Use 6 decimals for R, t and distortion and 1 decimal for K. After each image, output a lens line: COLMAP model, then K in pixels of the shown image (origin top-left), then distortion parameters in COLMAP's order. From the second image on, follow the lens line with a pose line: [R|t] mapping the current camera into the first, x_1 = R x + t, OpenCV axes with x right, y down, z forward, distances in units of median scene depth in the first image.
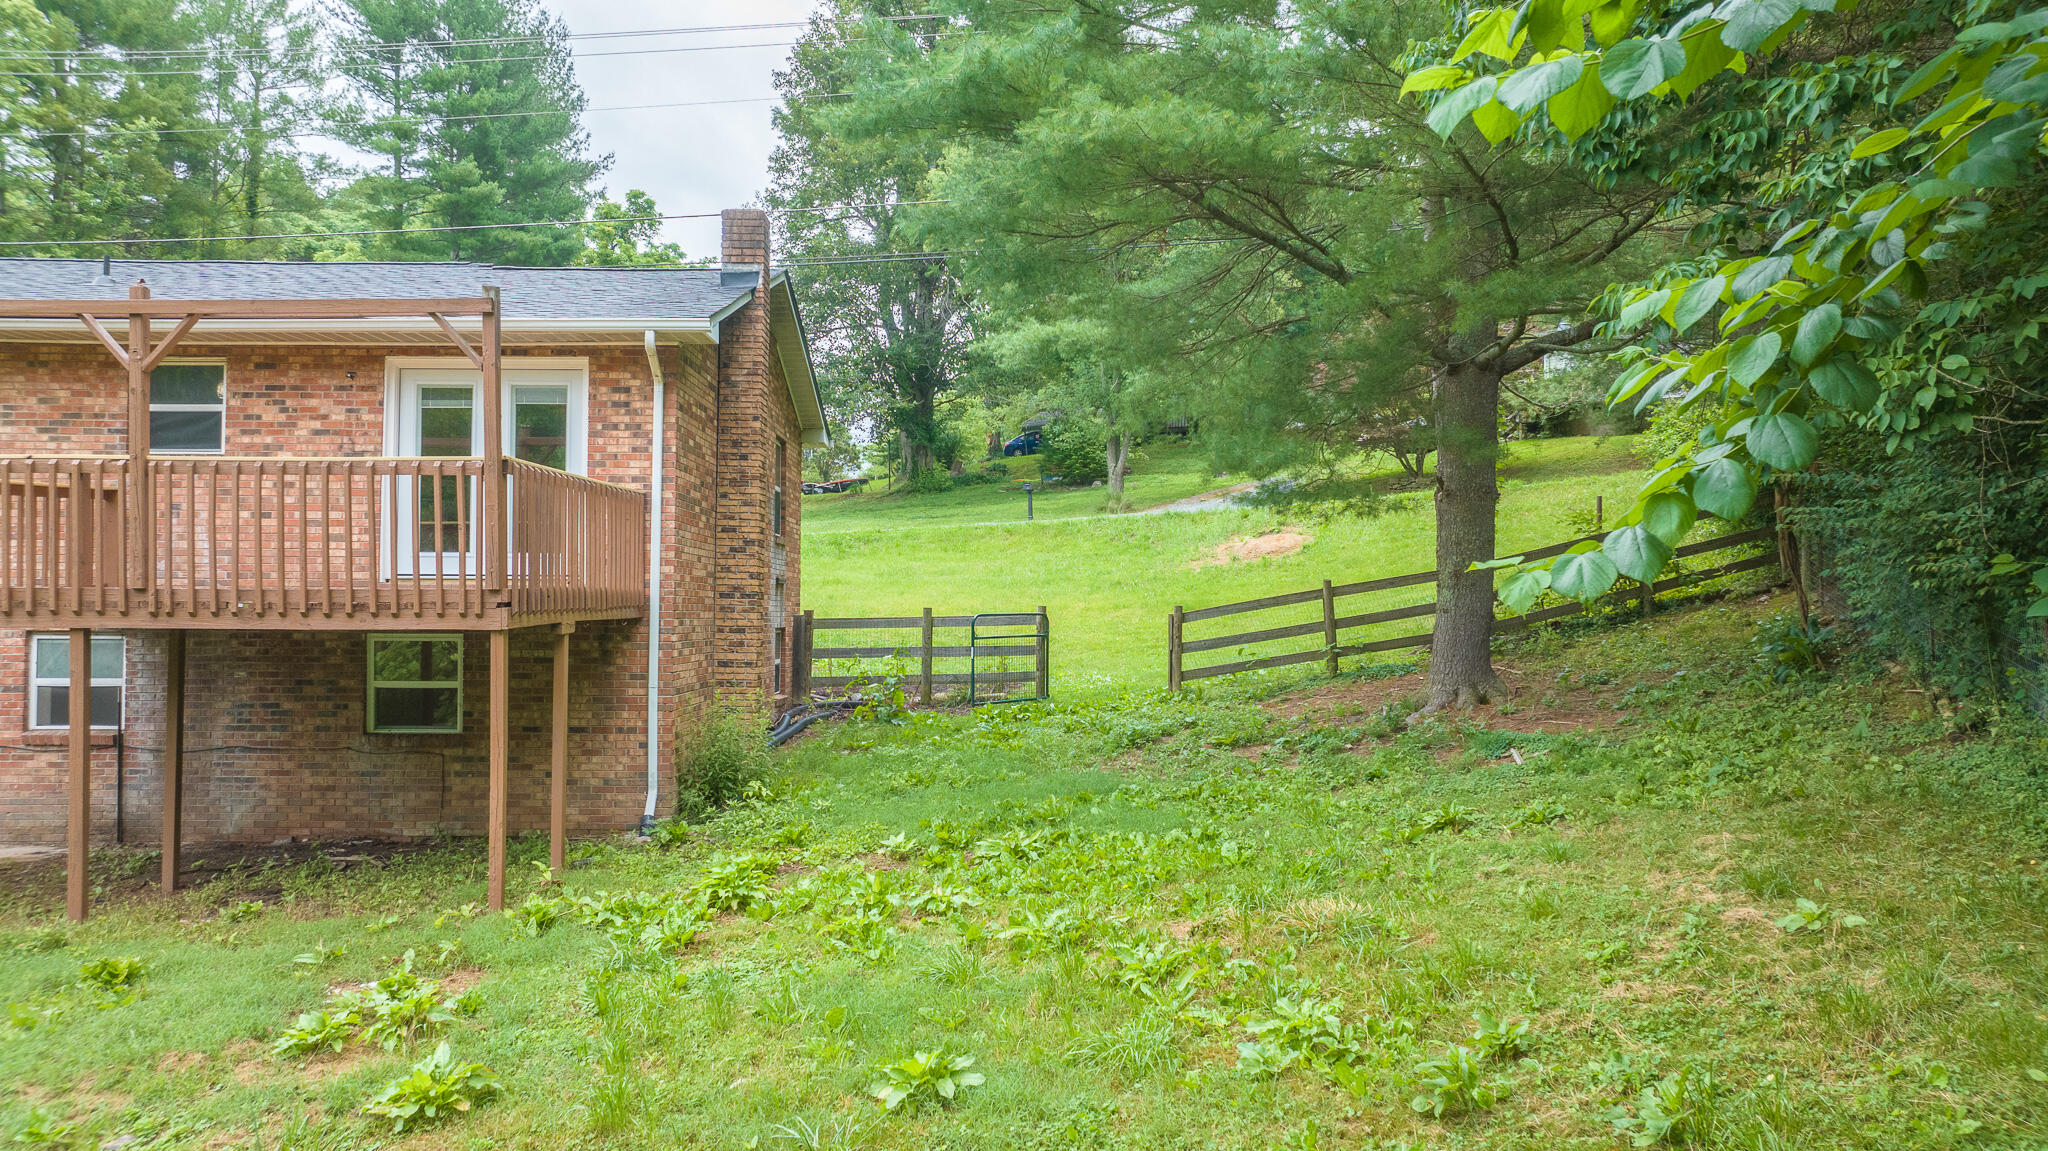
lens RADIAL K [[1450.0, 0, 1042.8], [0, 1450.0, 577.2], [0, 0, 1]] dist [-0.029386, 0.037503]
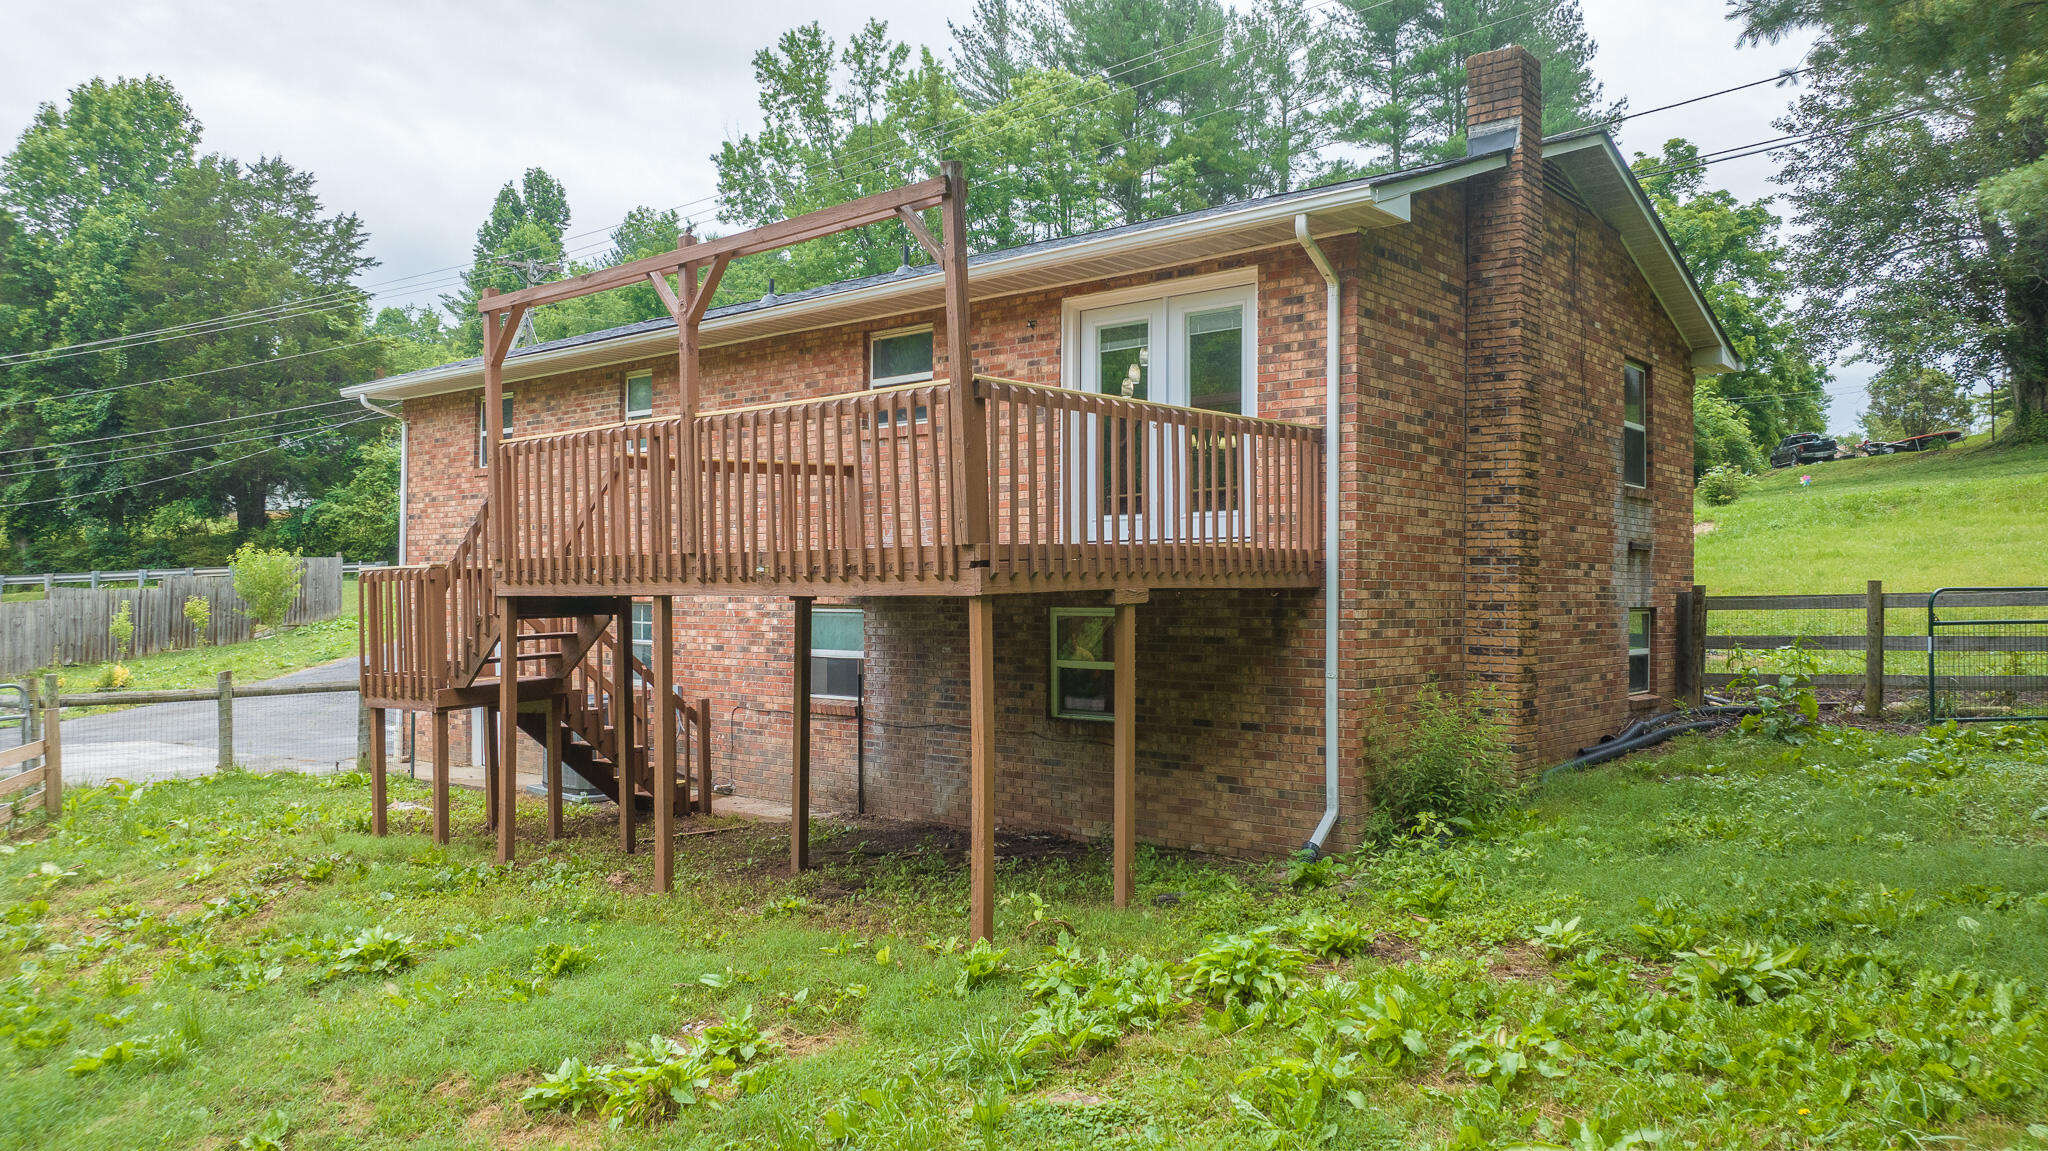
lens RADIAL K [[1450.0, 0, 1040.4], [0, 1450.0, 583.1], [0, 0, 1]] dist [-0.029386, 0.037503]
pose [[0.749941, -0.008673, -0.661448, 0.113098], [0.016049, 0.999858, 0.005086, 0.016825], [0.661310, -0.014430, 0.749974, 0.278719]]
